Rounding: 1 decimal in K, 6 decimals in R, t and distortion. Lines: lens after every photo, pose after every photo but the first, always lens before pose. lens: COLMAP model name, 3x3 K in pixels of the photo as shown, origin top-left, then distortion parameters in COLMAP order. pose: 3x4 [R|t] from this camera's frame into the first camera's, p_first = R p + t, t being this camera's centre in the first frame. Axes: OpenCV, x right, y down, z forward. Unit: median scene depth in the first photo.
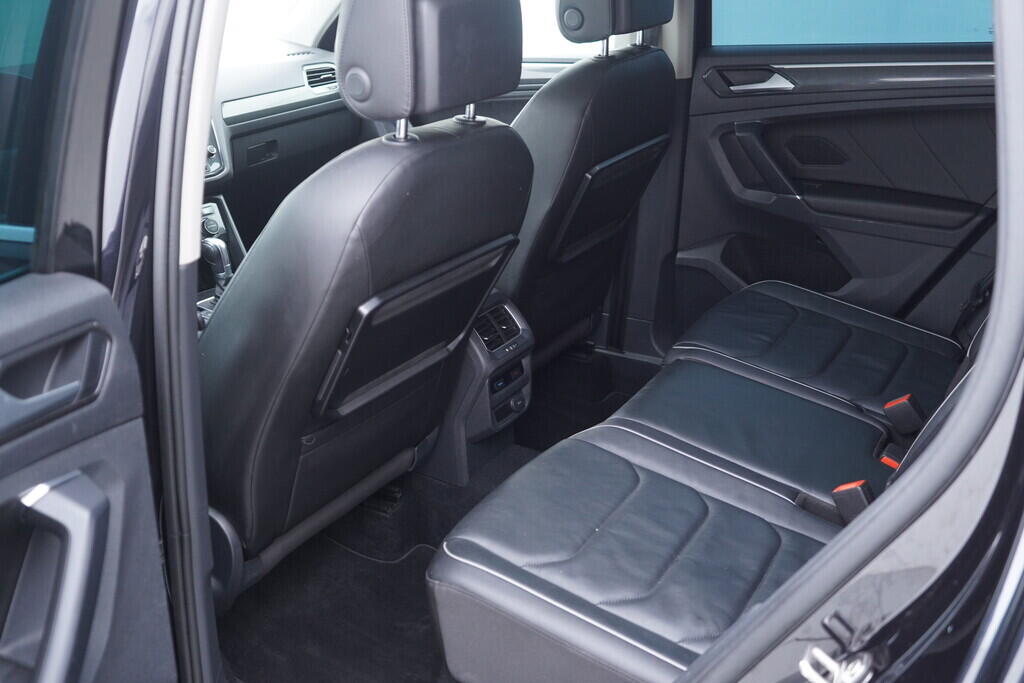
lens RADIAL K [[1049.3, 0, 512.0], [0, 1049.3, 341.5], [0, 0, 1]] dist [-0.005554, 0.016382]
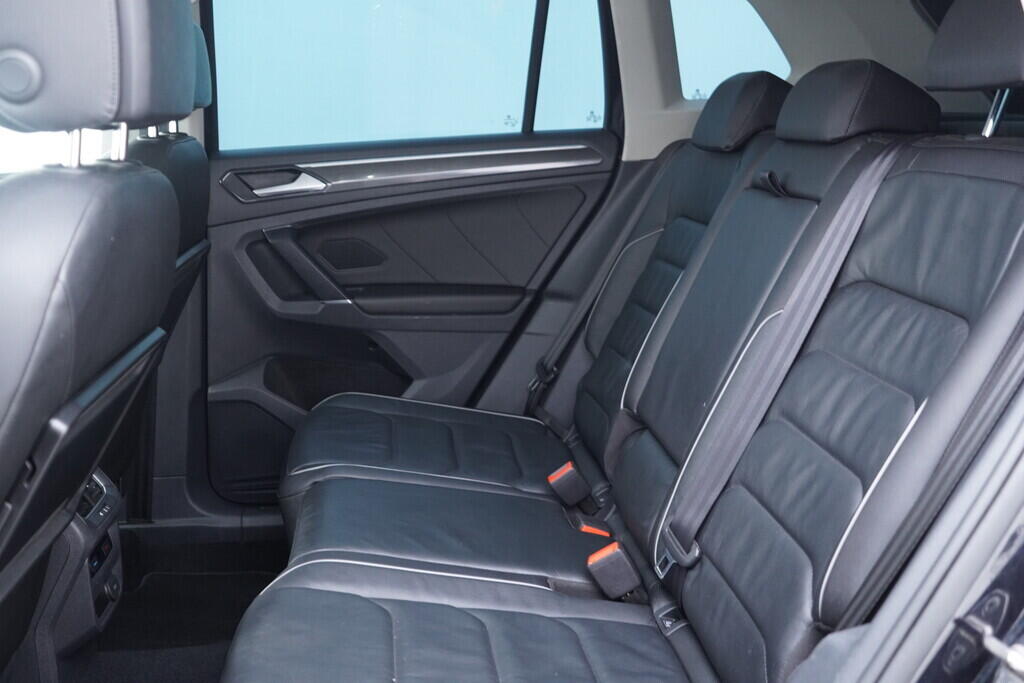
lens RADIAL K [[1049.3, 0, 512.0], [0, 1049.3, 341.5], [0, 0, 1]] dist [-0.005554, 0.016382]
pose [[0.788095, -0.109384, 0.605757, -0.180639], [0.218674, 0.969645, -0.109404, 0.029557], [-0.575402, 0.218684, 0.788092, 0.200496]]
